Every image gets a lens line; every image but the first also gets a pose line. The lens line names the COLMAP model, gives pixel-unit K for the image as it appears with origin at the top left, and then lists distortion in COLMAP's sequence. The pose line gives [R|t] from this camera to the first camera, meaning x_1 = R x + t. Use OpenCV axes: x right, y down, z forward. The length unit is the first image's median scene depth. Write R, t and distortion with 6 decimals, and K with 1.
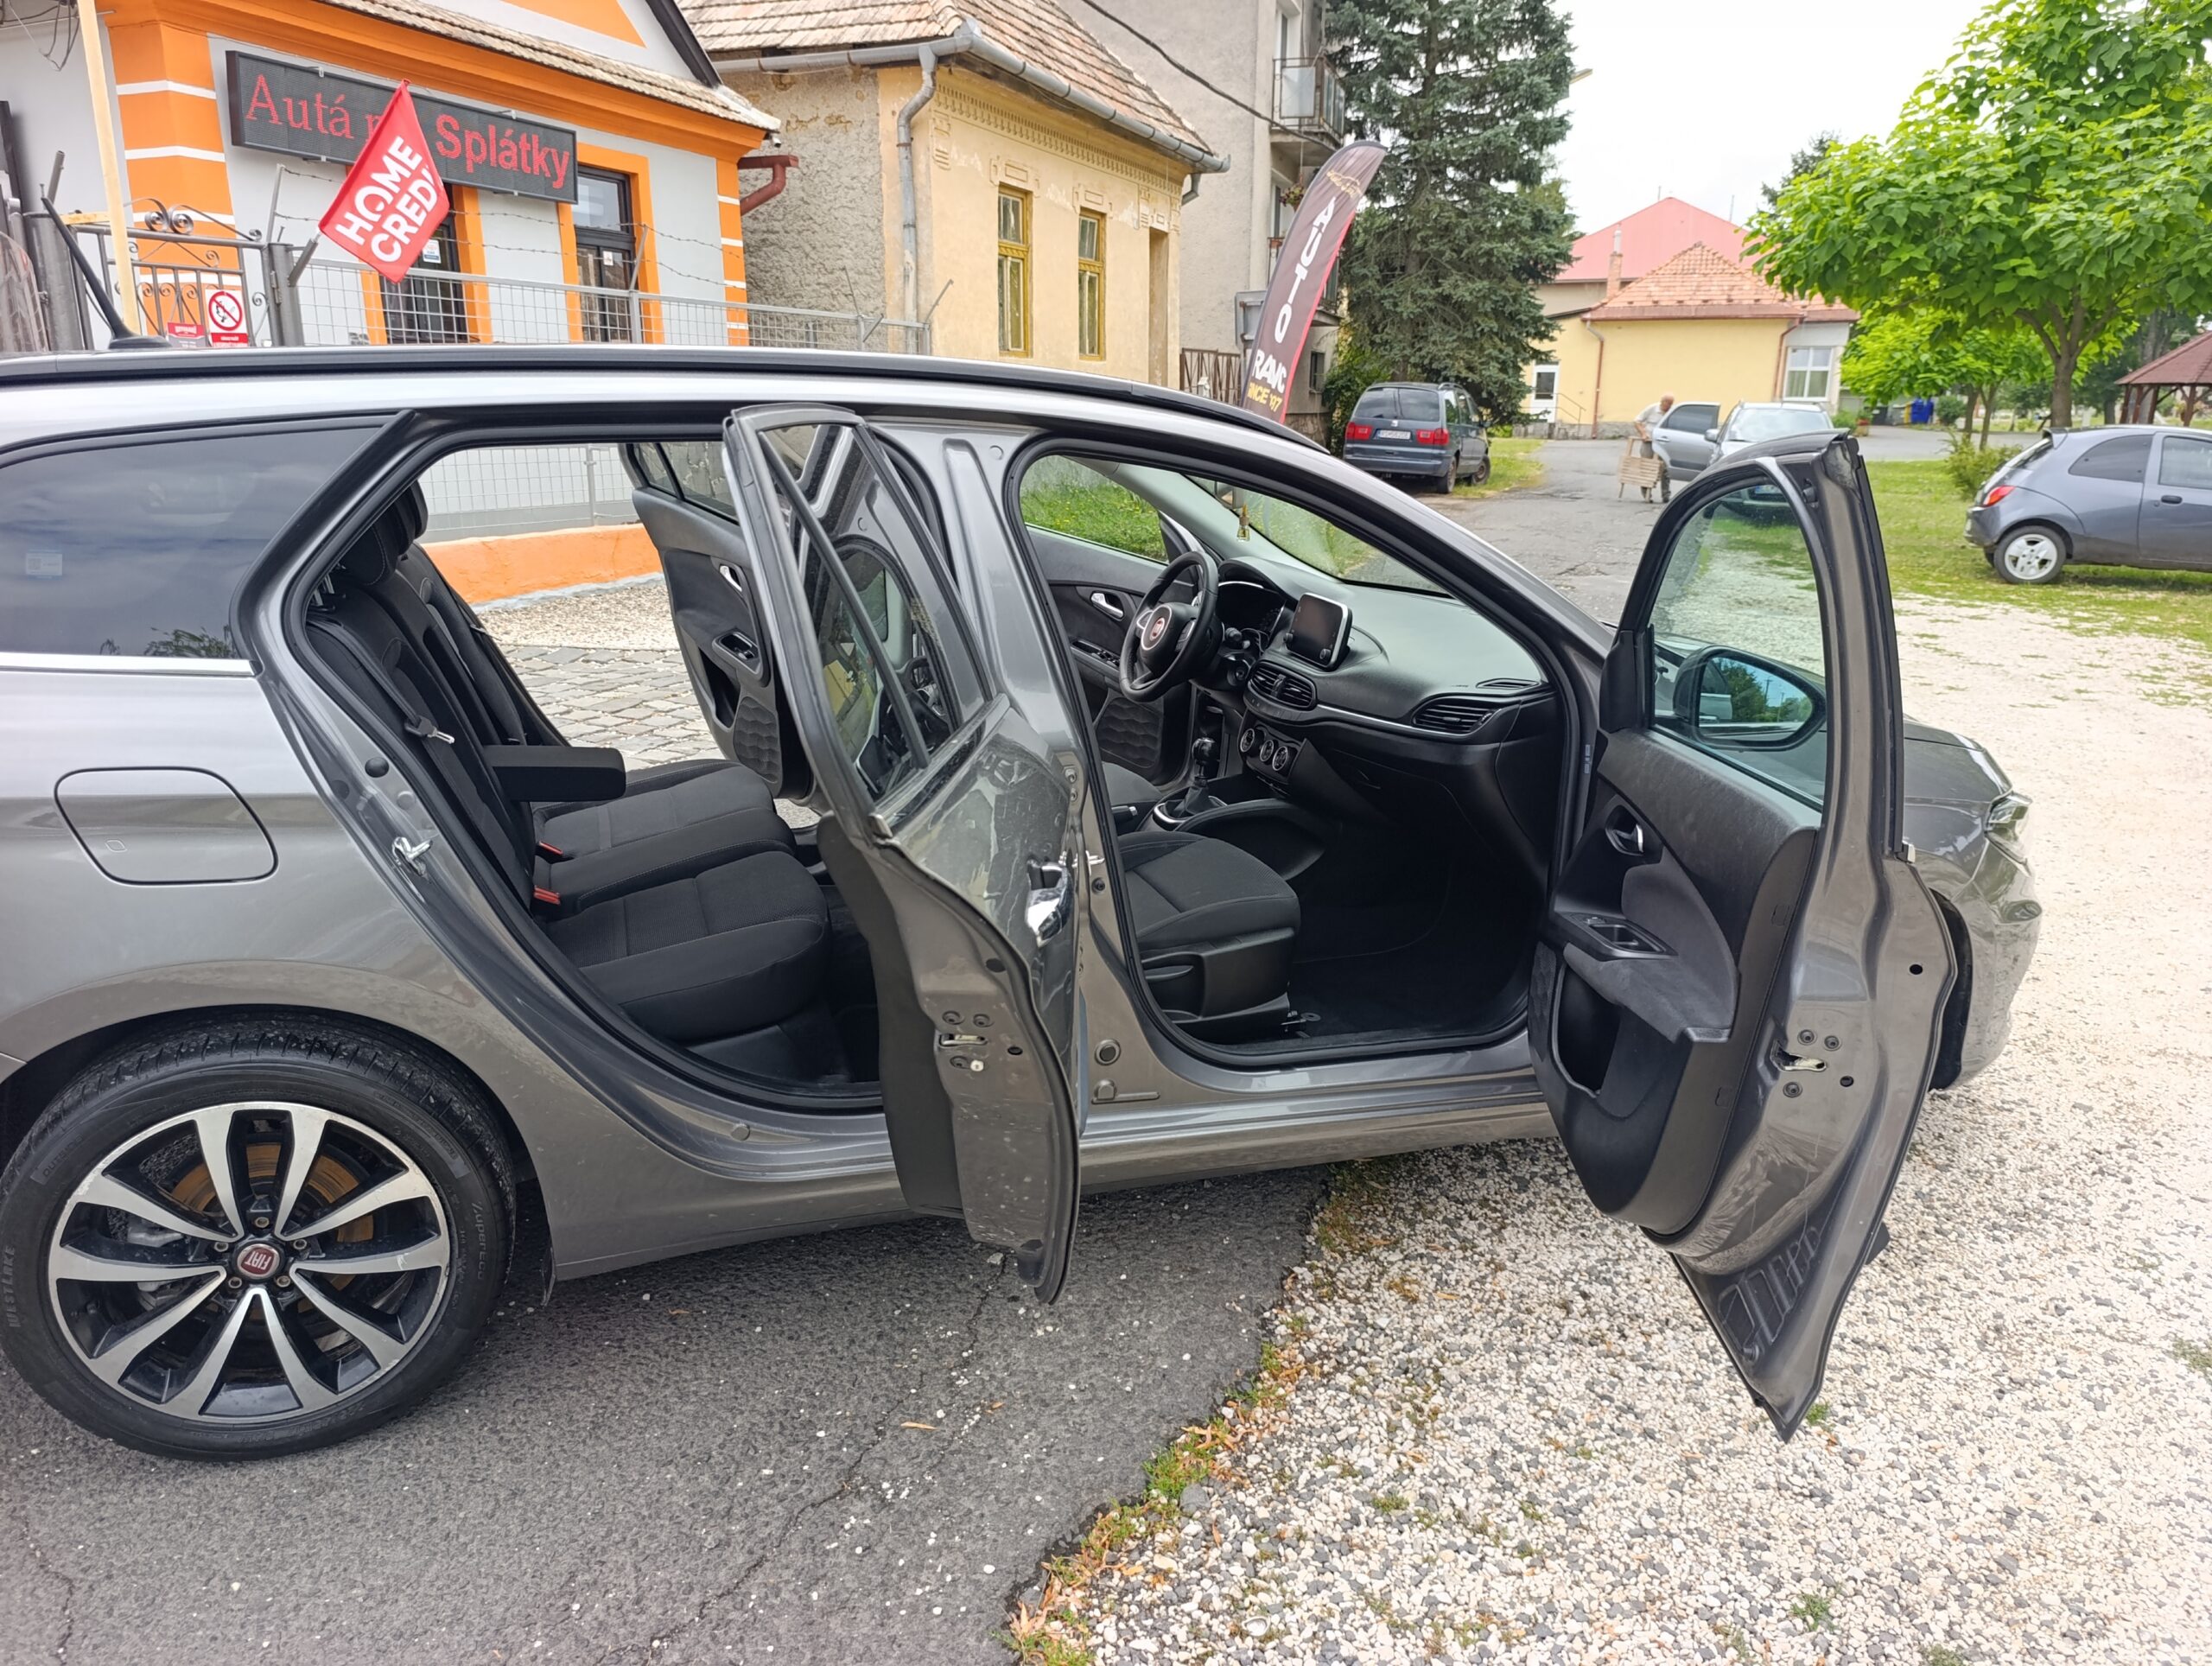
lens RADIAL K [[1522.2, 0, 1023.2], [0, 1522.2, 833.0], [0, 0, 1]] dist [-0.001198, -0.002190]
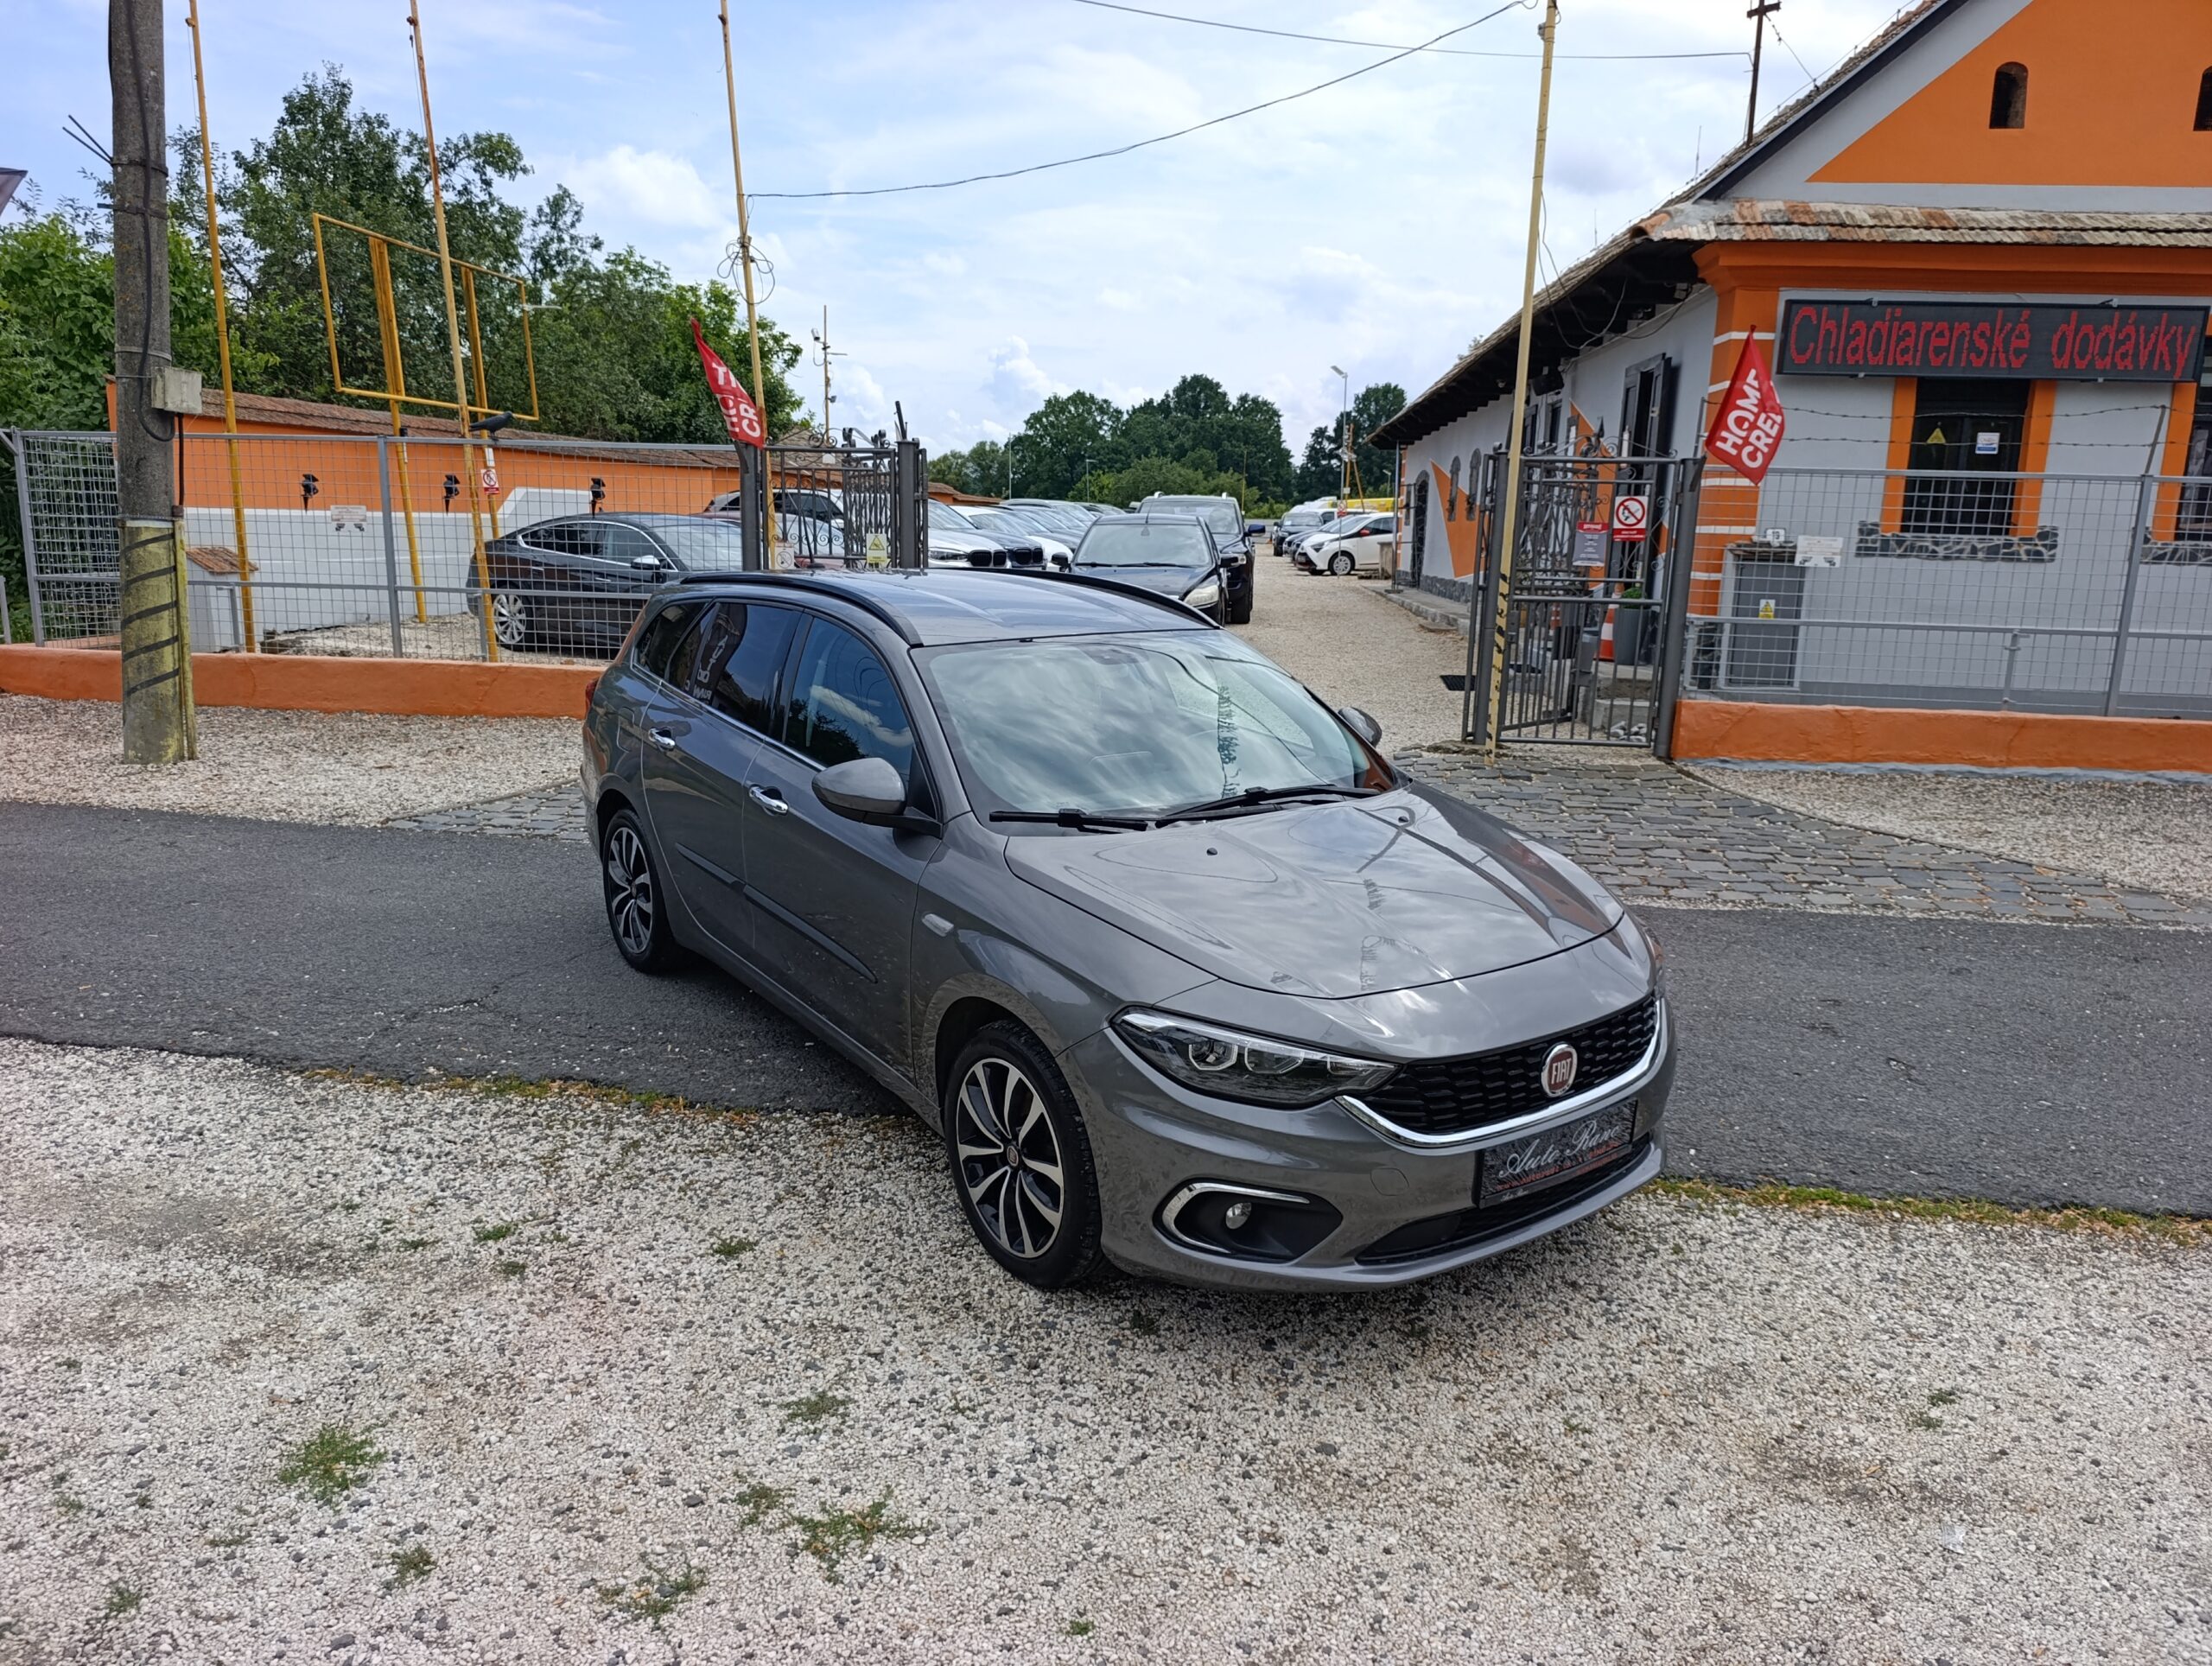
lens RADIAL K [[1514.8, 0, 1125.6], [0, 1514.8, 811.0], [0, 0, 1]] dist [0.007481, -0.024728]
pose [[0.301742, 0.173019, -0.937559, 0.609694], [-0.275778, 0.957195, 0.087886, -0.090827], [0.912632, 0.232039, 0.336541, 0.223553]]
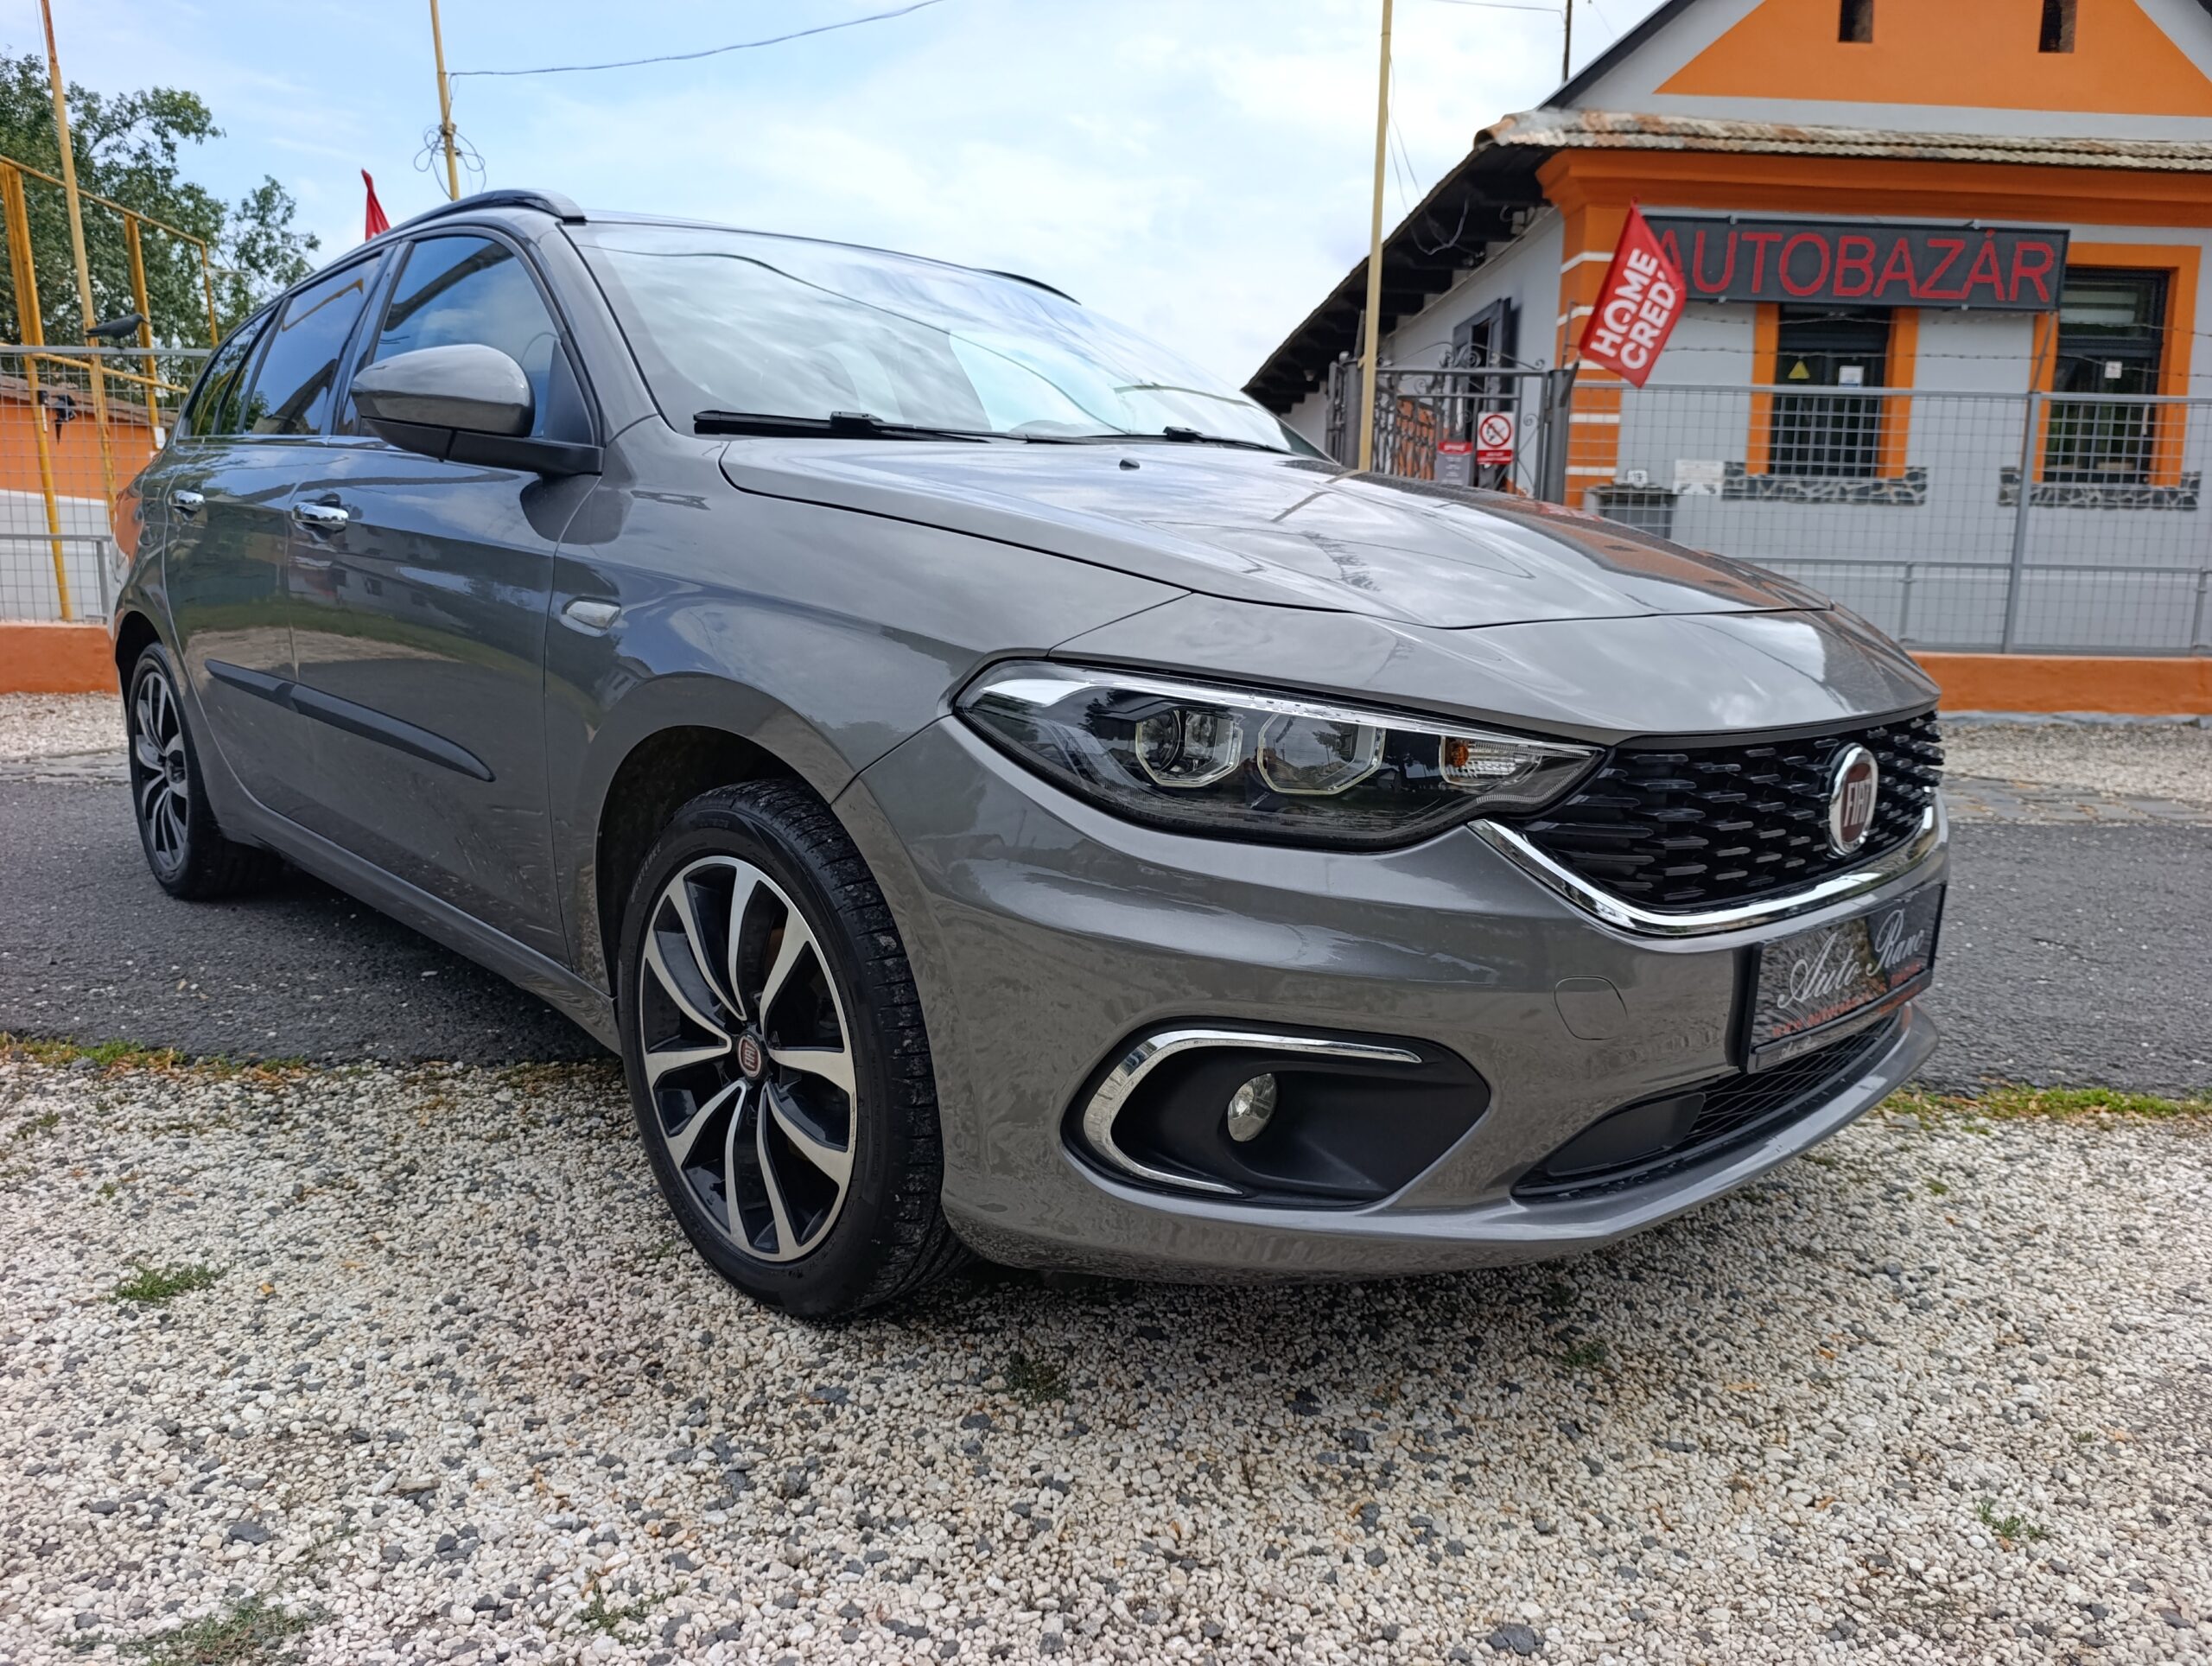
lens RADIAL K [[1464.1, 0, 1106.0], [0, 1464.1, 833.0], [0, 0, 1]] dist [0.002560, -0.019821]
pose [[0.426762, 0.113802, -0.897175, 0.377807], [-0.255436, 0.966825, 0.001133, 0.025100], [0.867540, 0.228688, 0.441674, 0.323435]]
